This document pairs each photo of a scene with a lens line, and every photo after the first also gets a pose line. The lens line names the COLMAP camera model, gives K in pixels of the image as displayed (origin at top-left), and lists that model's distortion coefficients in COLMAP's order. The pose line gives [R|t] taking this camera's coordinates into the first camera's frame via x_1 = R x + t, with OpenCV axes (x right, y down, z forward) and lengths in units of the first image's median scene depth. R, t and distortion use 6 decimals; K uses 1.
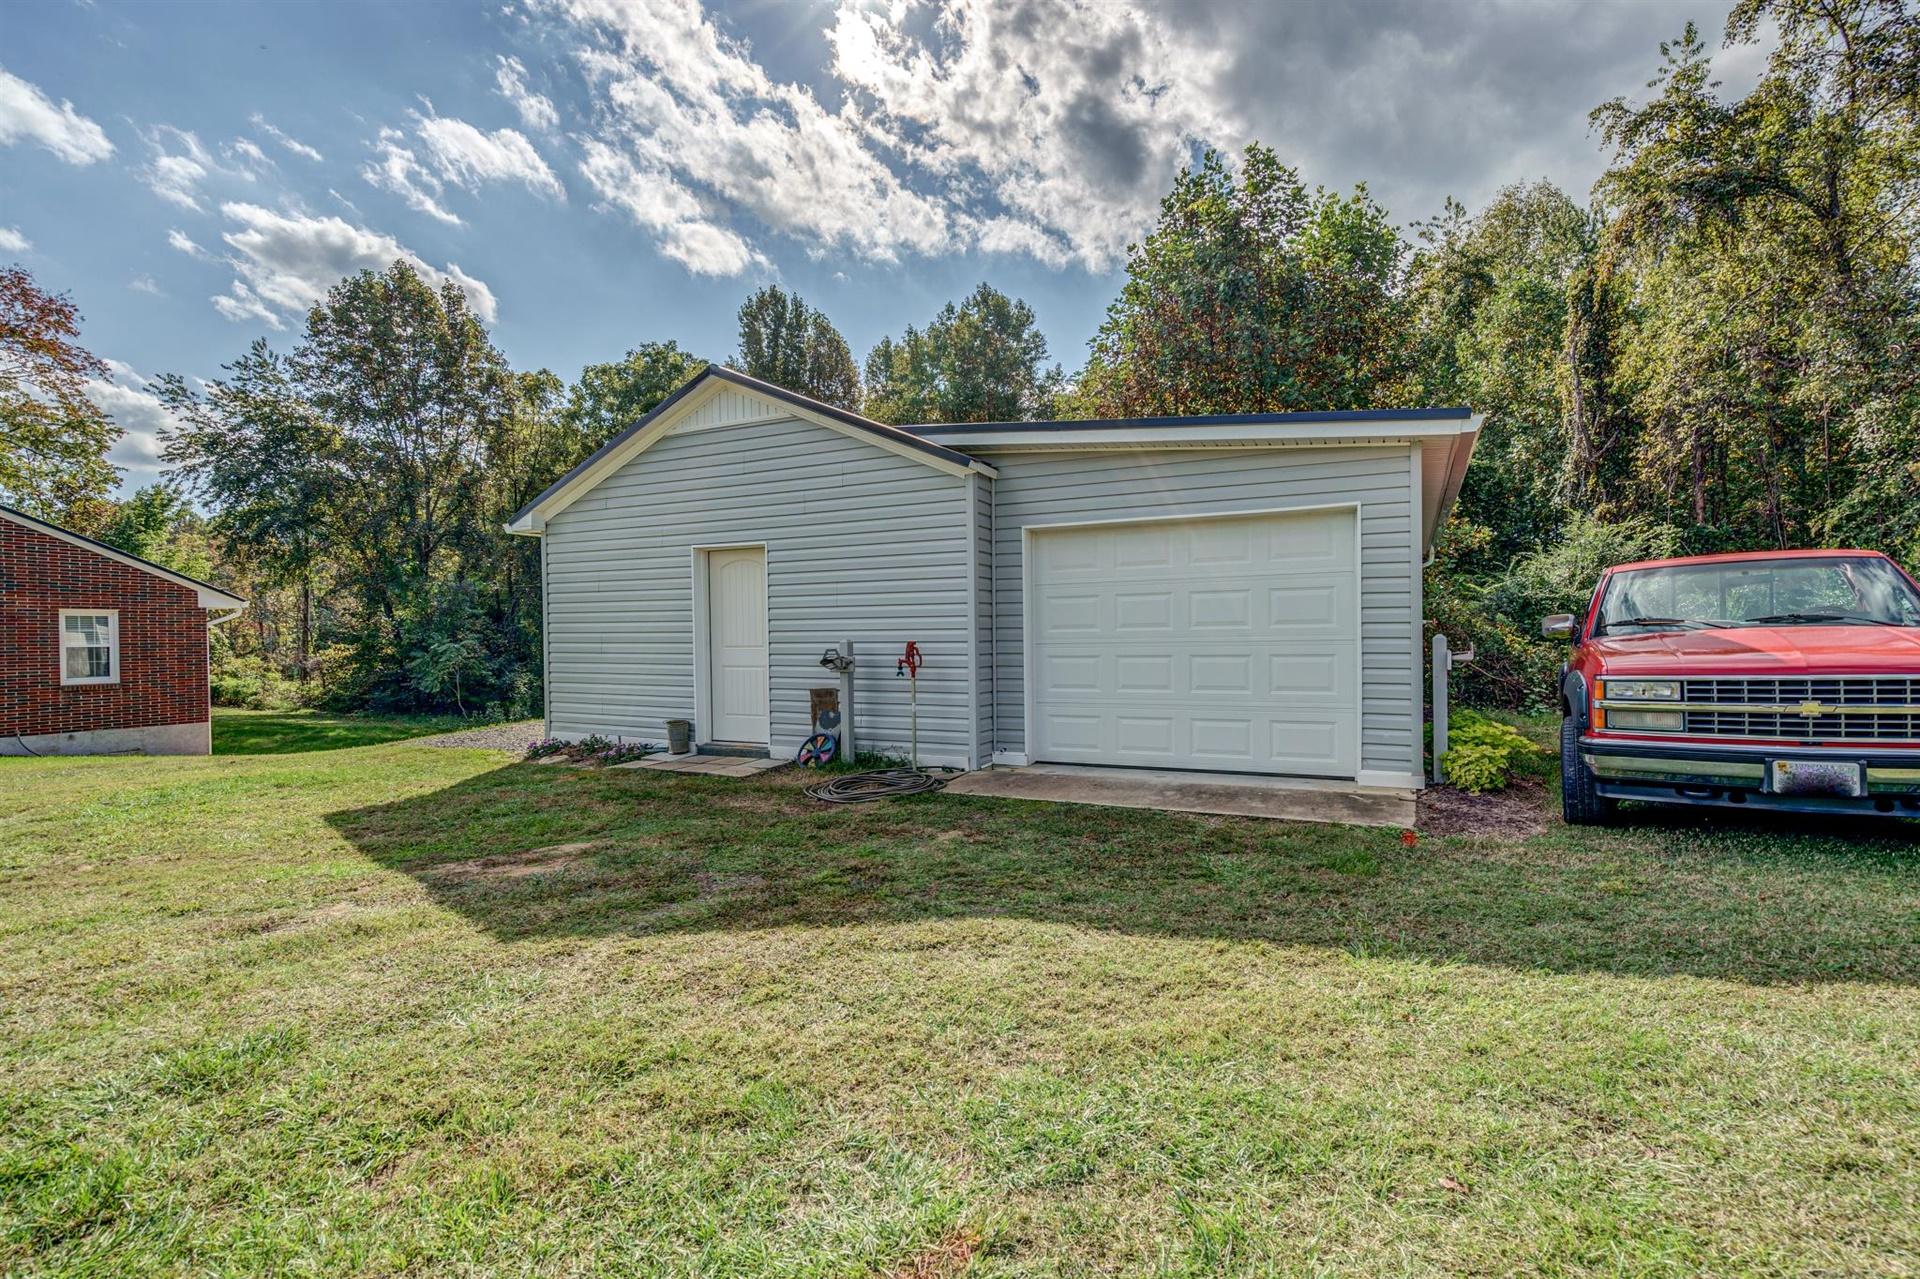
lens RADIAL K [[875.6, 0, 954.6], [0, 875.6, 643.3], [0, 0, 1]] dist [-0.002496, 0.000064]
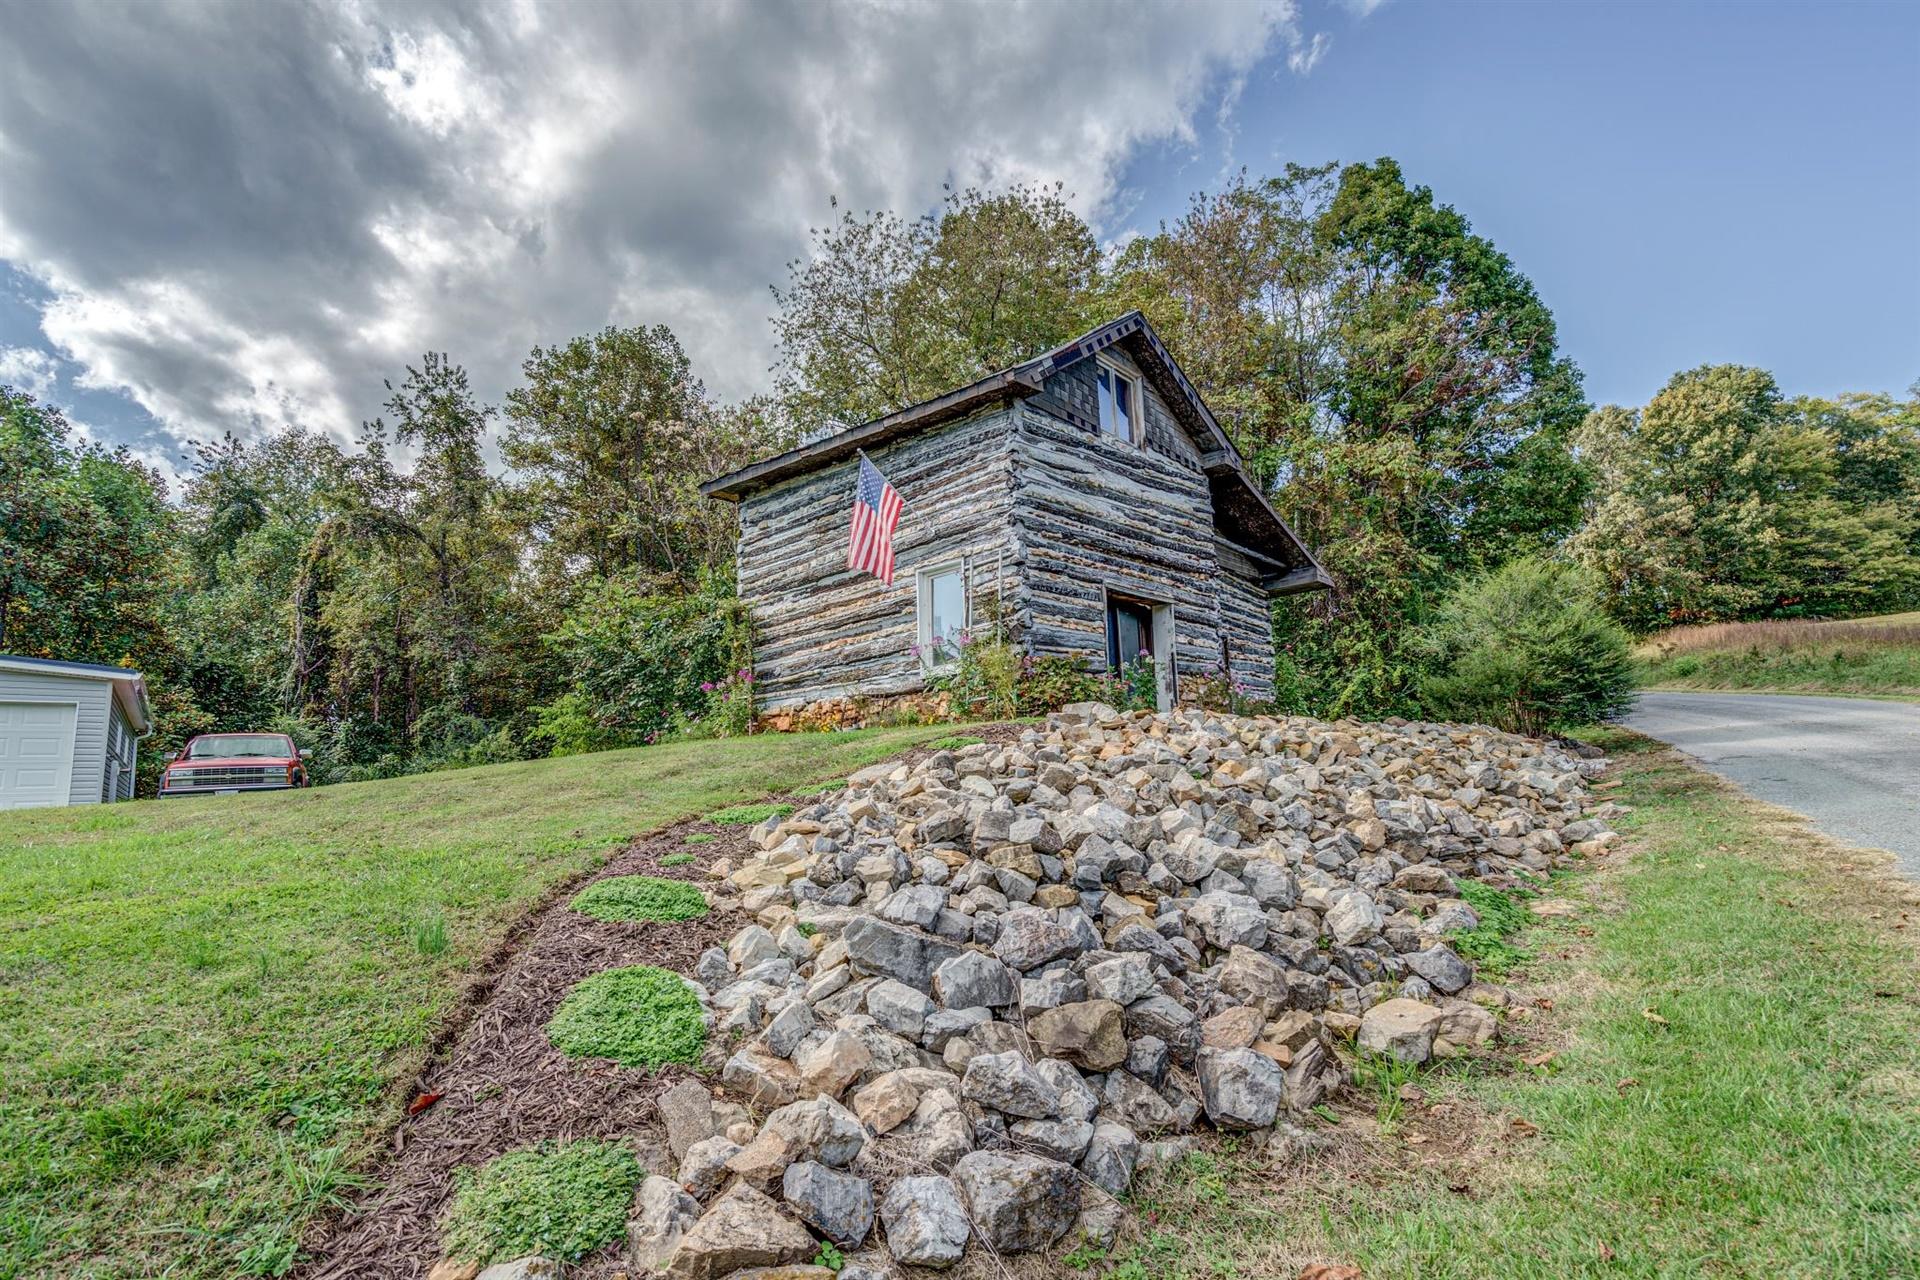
lens RADIAL K [[910.2, 0, 959.8], [0, 910.2, 691.4], [0, 0, 1]] dist [-0.000691, 0.000029]
pose [[0.385452, 0.108710, 0.916302, -0.233951], [0.035295, 0.990572, -0.132369, 0.059332], [-0.922053, 0.083363, 0.377981, -0.572991]]
